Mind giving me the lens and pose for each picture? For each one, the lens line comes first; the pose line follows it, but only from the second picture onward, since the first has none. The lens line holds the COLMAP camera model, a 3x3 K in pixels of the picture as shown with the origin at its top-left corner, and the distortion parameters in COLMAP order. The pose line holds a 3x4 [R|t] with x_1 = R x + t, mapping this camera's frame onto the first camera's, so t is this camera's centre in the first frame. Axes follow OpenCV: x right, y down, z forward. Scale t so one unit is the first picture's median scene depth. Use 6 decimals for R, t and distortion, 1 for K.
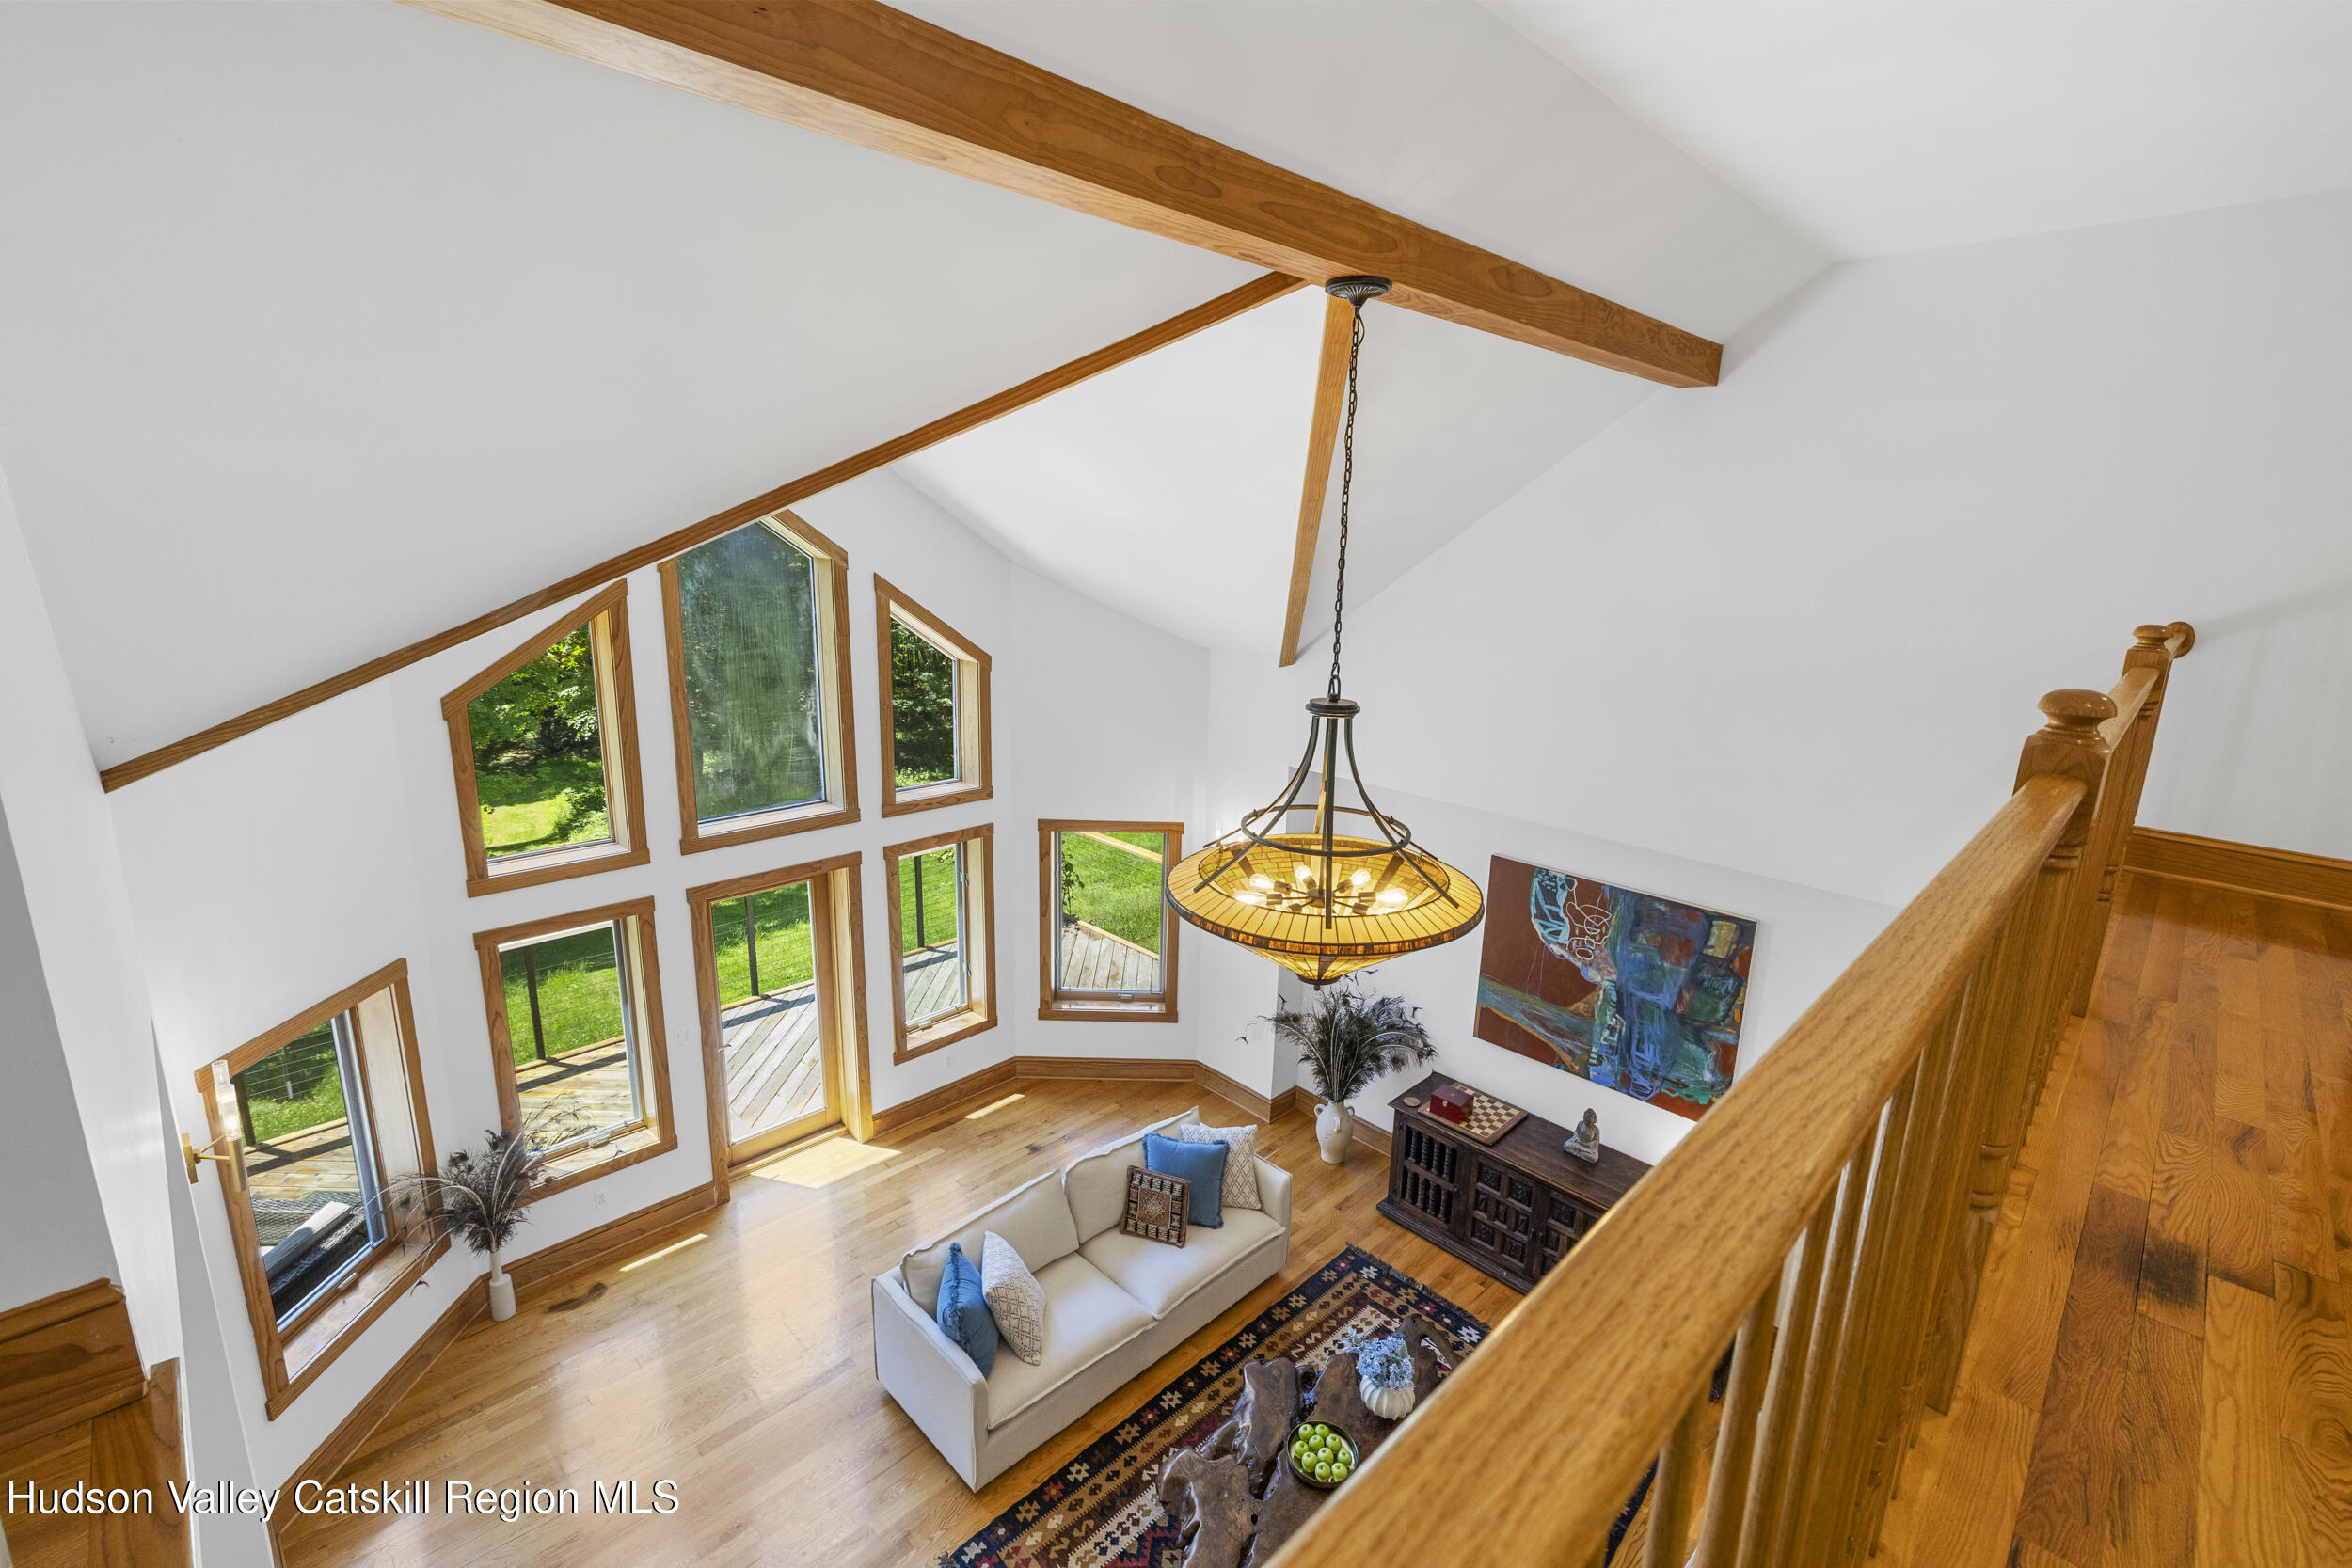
lens RADIAL K [[1040.5, 0, 1179.4], [0, 1040.5, 778.0], [0, 0, 1]] dist [-0.001345, -0.000274]
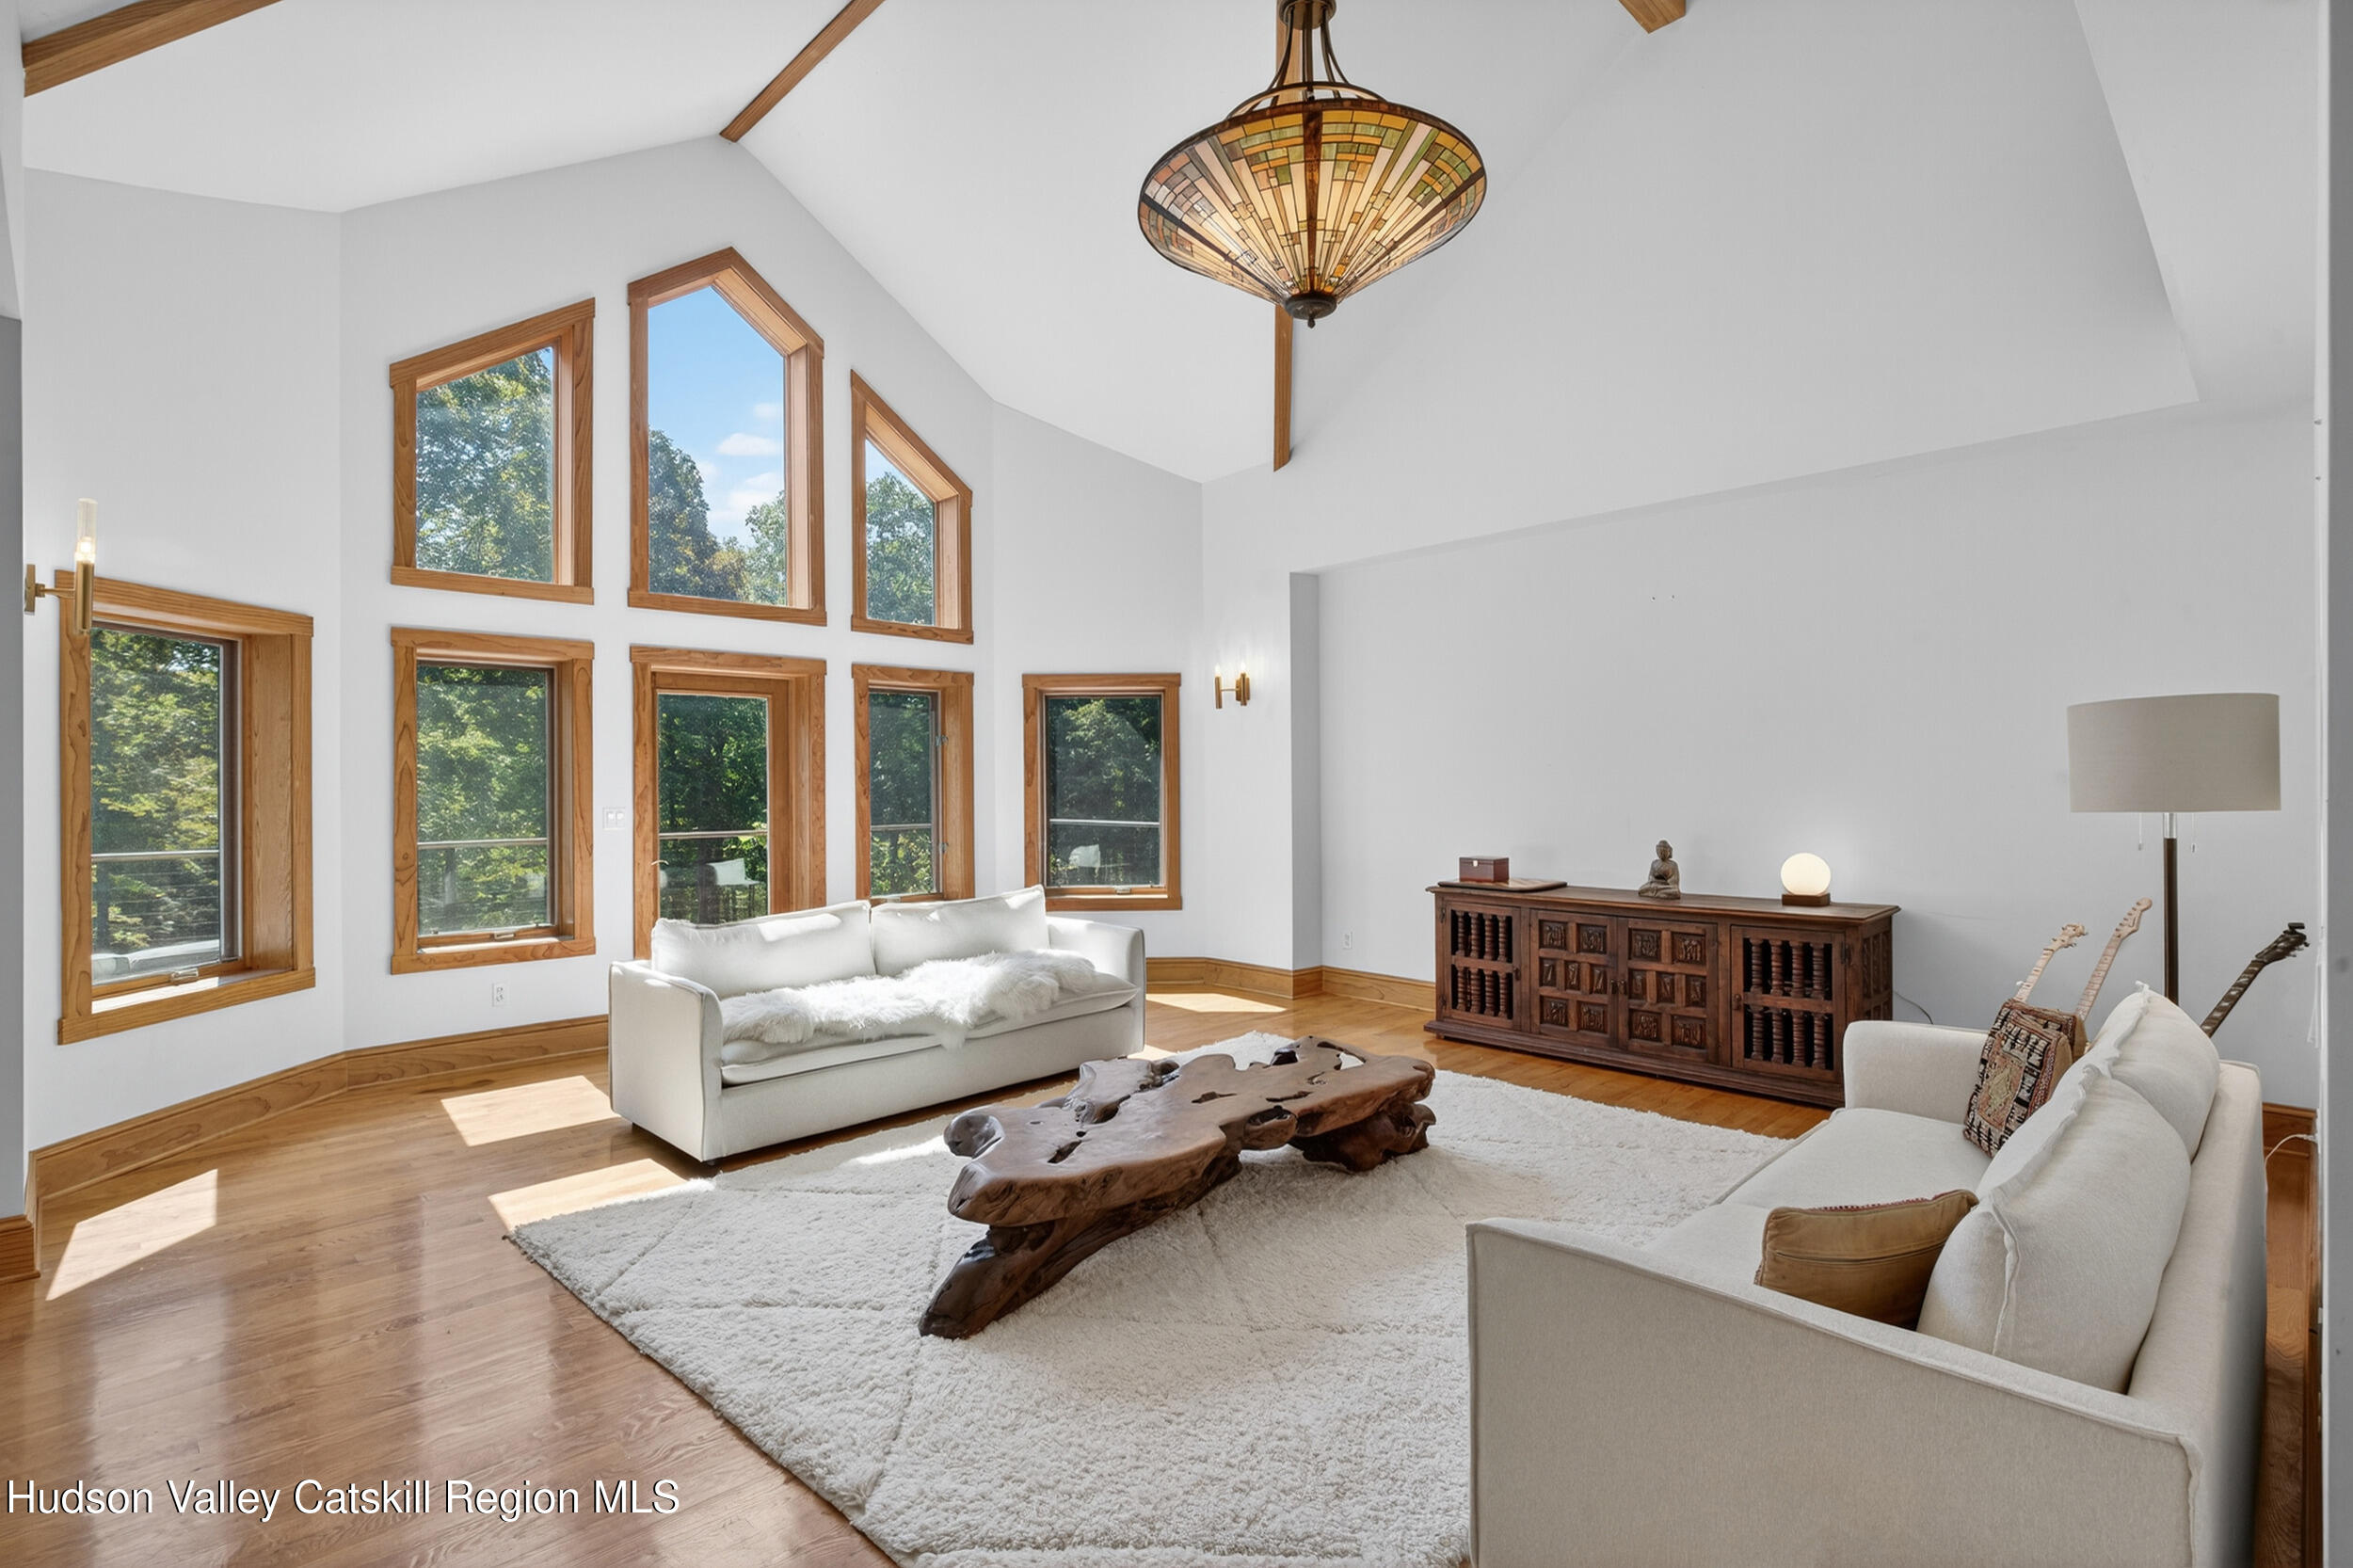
lens RADIAL K [[1119.8, 0, 1172.4], [0, 1119.8, 783.9], [0, 0, 1]] dist [-0.002190, -0.000377]
pose [[0.999342, -0.033324, -0.014305, 0.008039], [0.029129, 0.972582, -0.230729, 0.440189], [0.021602, 0.230161, 0.972913, 0.083135]]
